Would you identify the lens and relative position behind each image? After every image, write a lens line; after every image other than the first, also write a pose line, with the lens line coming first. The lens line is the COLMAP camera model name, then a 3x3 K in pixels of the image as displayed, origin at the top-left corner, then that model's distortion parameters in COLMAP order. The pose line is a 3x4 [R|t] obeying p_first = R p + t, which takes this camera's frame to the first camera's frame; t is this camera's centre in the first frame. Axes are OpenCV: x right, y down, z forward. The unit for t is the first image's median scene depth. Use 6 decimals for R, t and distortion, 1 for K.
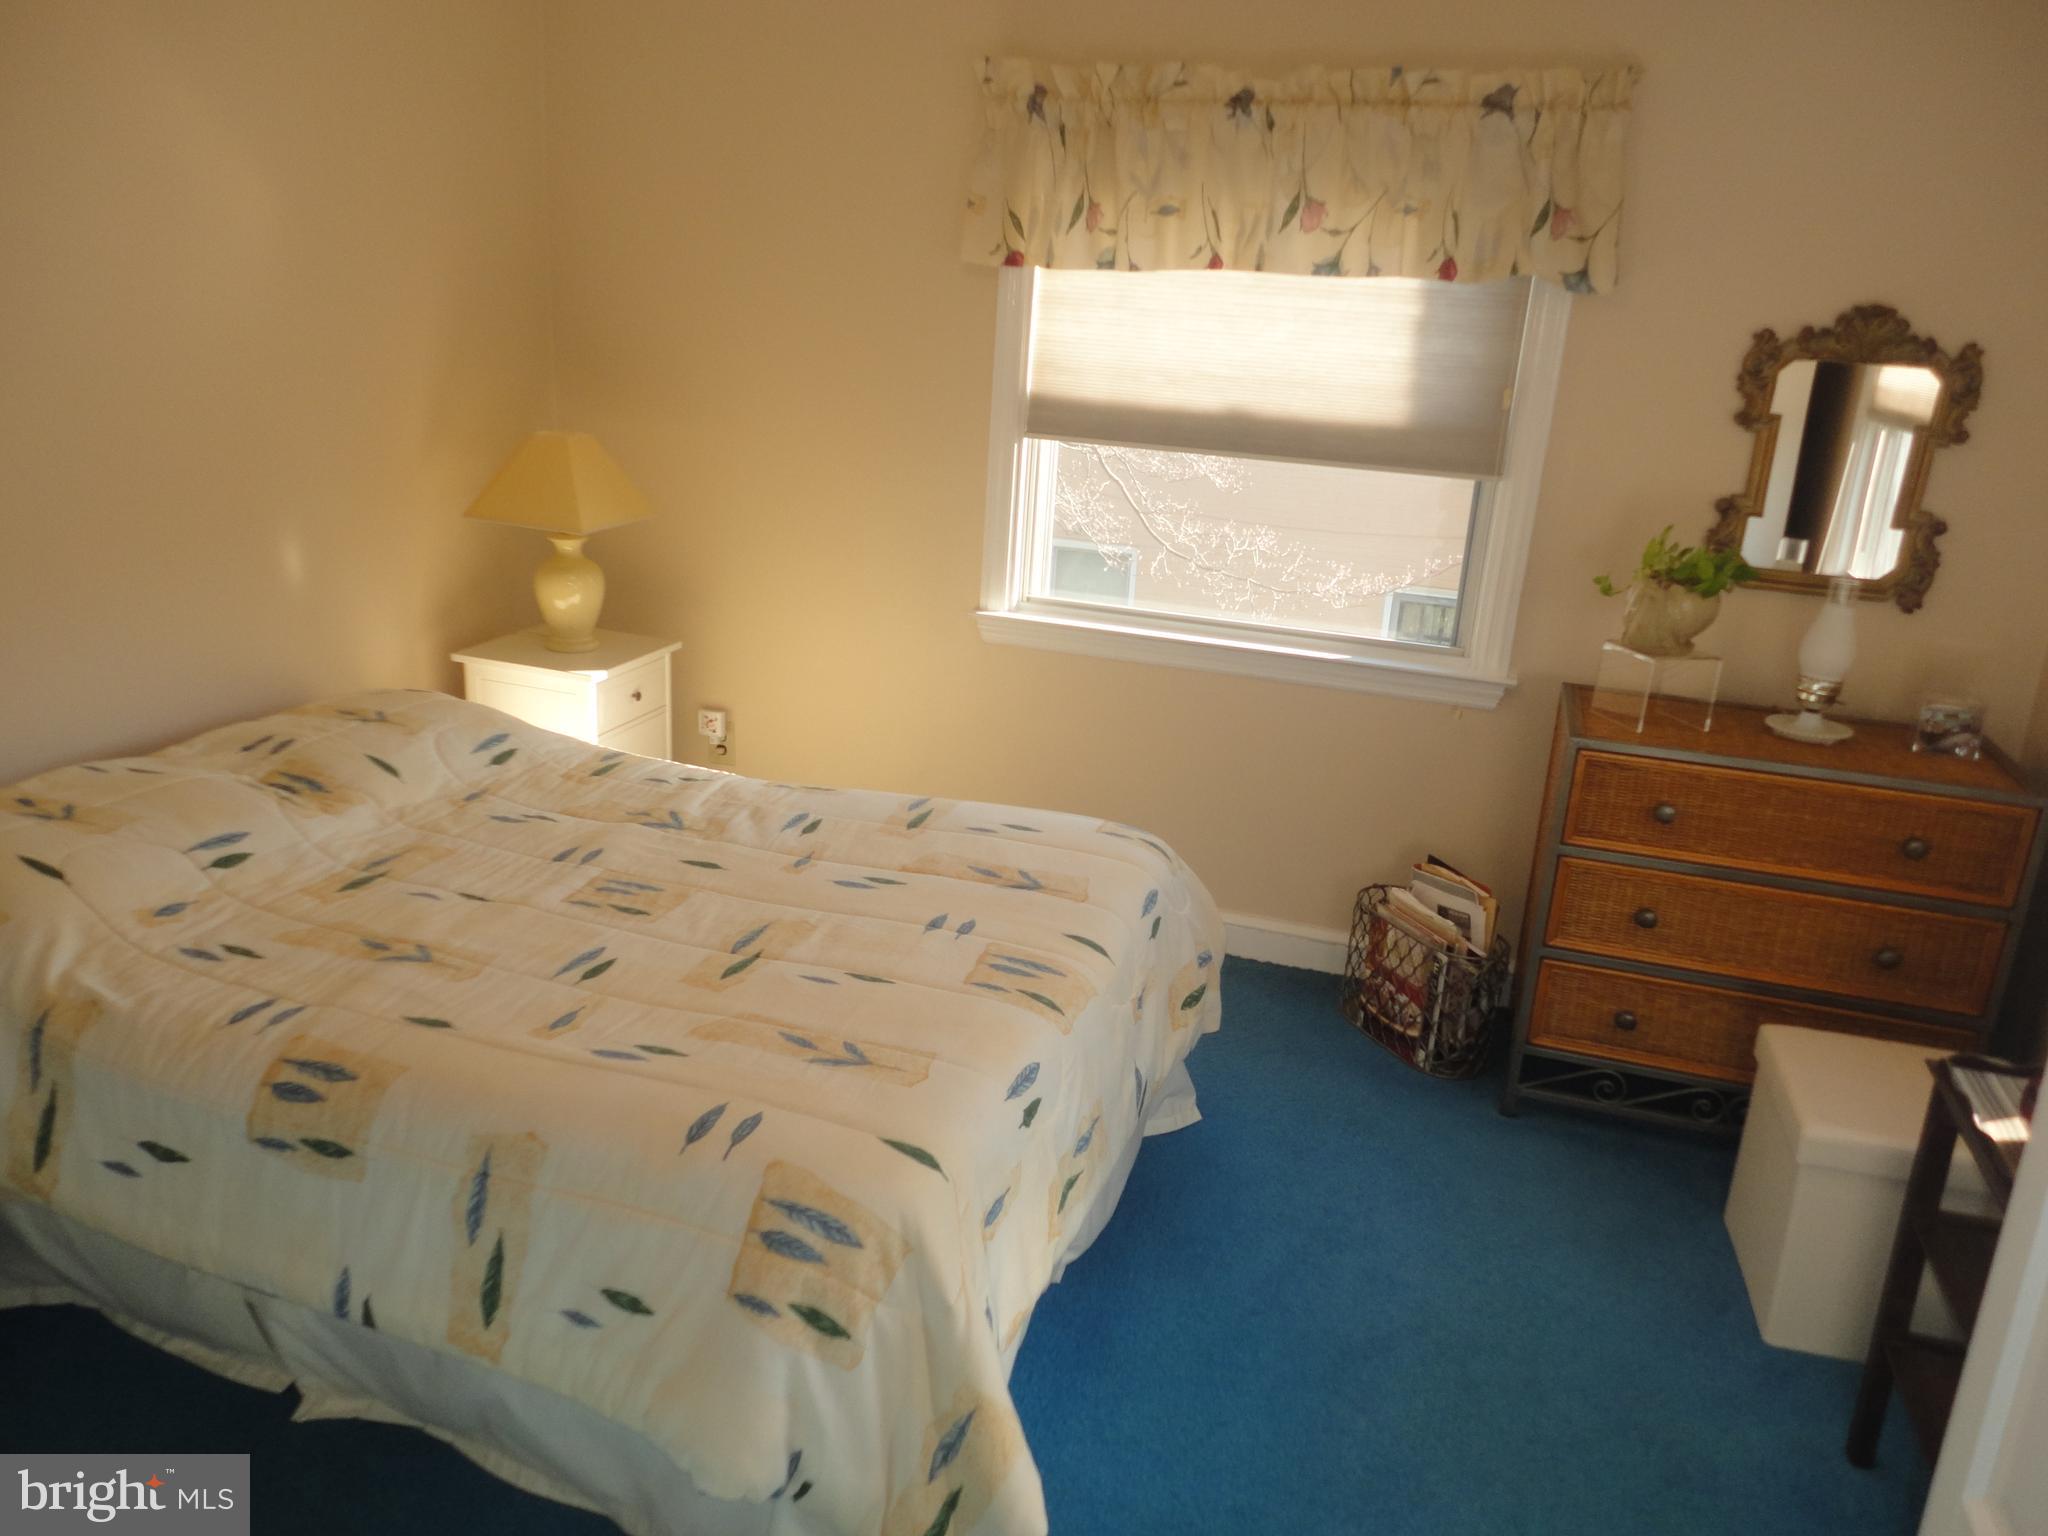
lens RADIAL K [[1482.9, 0, 1024.0], [0, 1482.9, 768.0], [0, 0, 1]] dist [-0.004615, 0.001188]
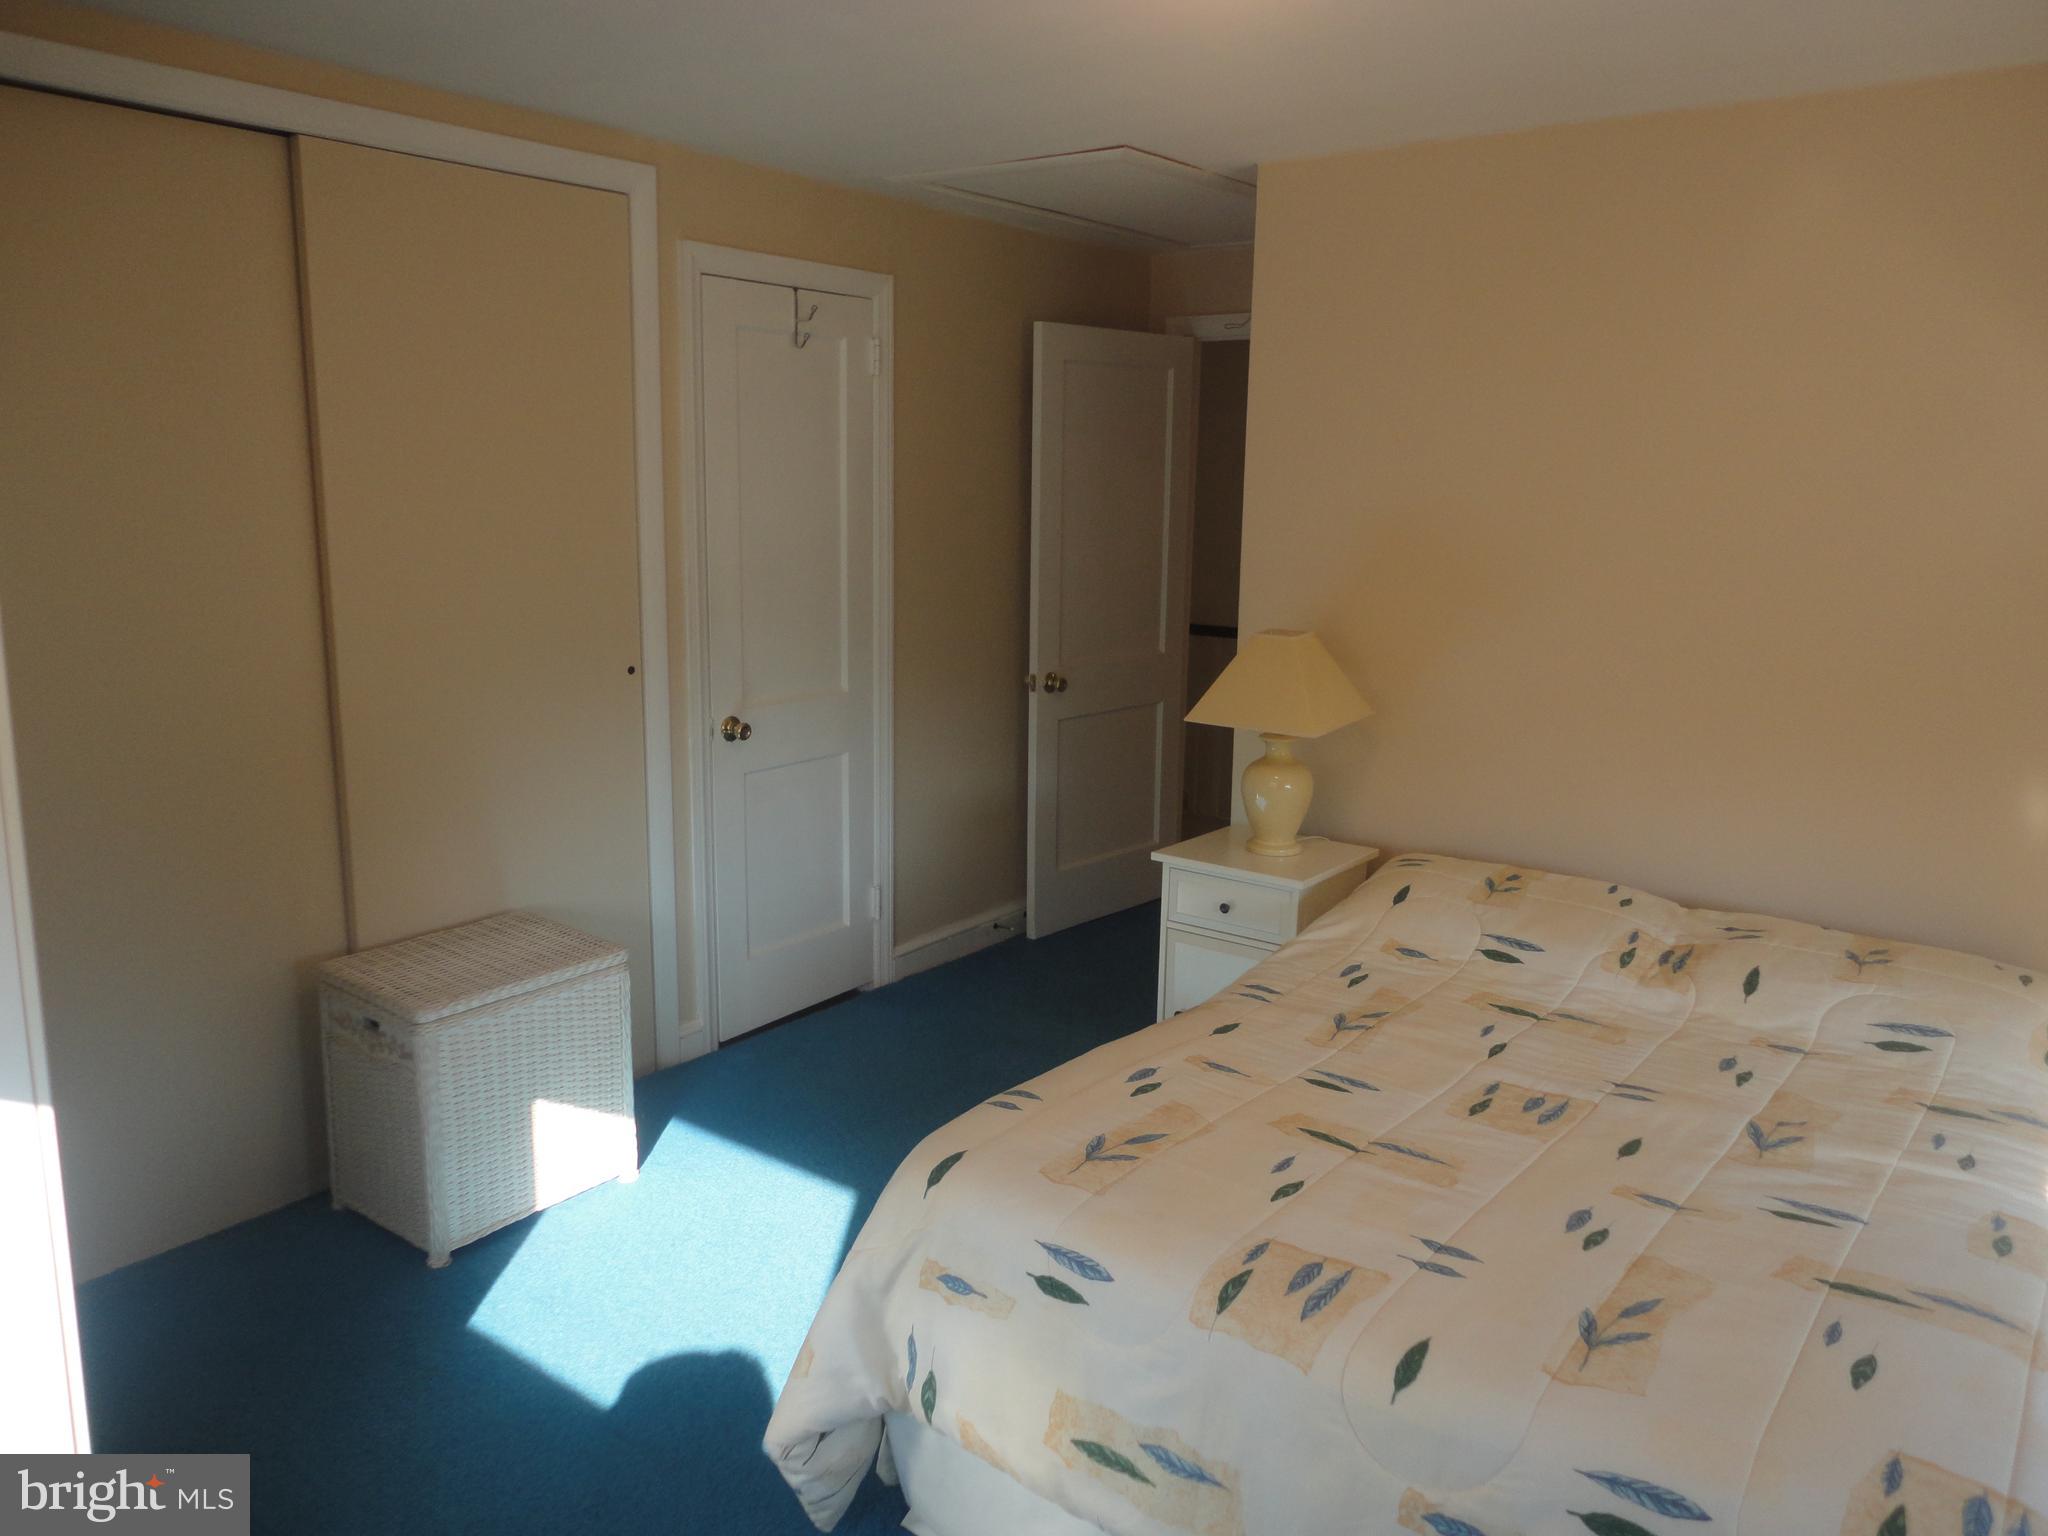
lens RADIAL K [[1482.9, 0, 1024.0], [0, 1482.9, 768.0], [0, 0, 1]] dist [-0.004615, 0.001188]
pose [[-0.313893, 0.129300, -0.940613, 0.680494], [-0.315767, 0.920074, 0.231852, -0.228391], [0.895412, 0.369792, -0.247976, 0.860758]]
